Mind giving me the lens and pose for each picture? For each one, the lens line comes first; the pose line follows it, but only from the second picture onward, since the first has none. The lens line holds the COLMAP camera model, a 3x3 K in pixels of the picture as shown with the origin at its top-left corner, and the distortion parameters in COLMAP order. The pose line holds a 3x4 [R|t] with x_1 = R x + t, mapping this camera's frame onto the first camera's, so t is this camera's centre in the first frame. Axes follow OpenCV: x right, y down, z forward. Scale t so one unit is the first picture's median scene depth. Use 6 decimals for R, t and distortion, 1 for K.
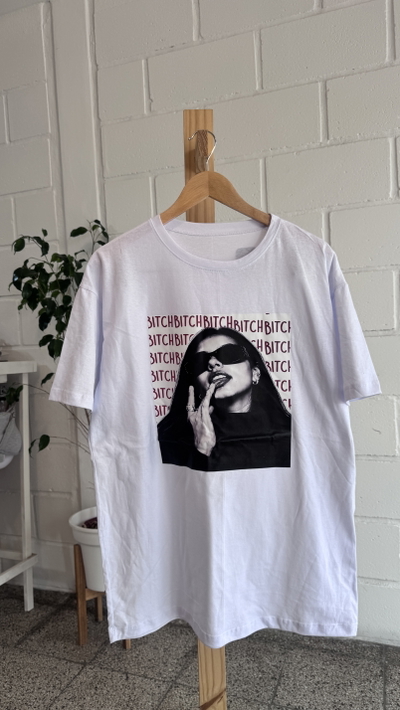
lens RADIAL K [[502.9, 0, 200.0], [0, 502.9, 355.0], [0, 0, 1]] dist [-0.002940, -0.006427]
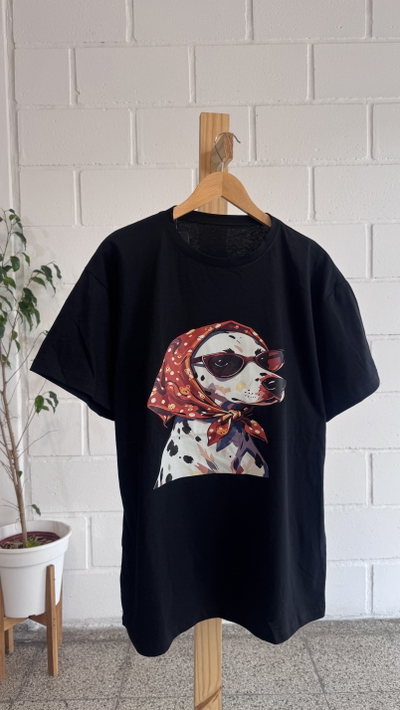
lens RADIAL K [[497.2, 0, 200.0], [0, 497.2, 355.0], [0, 0, 1]] dist [-0.009617, -0.005121]
pose [[0.935044, 0.009949, 0.354392, -0.232944], [-0.003077, 0.999796, -0.019950, 0.014272], [-0.354518, 0.017563, 0.934884, 0.046397]]
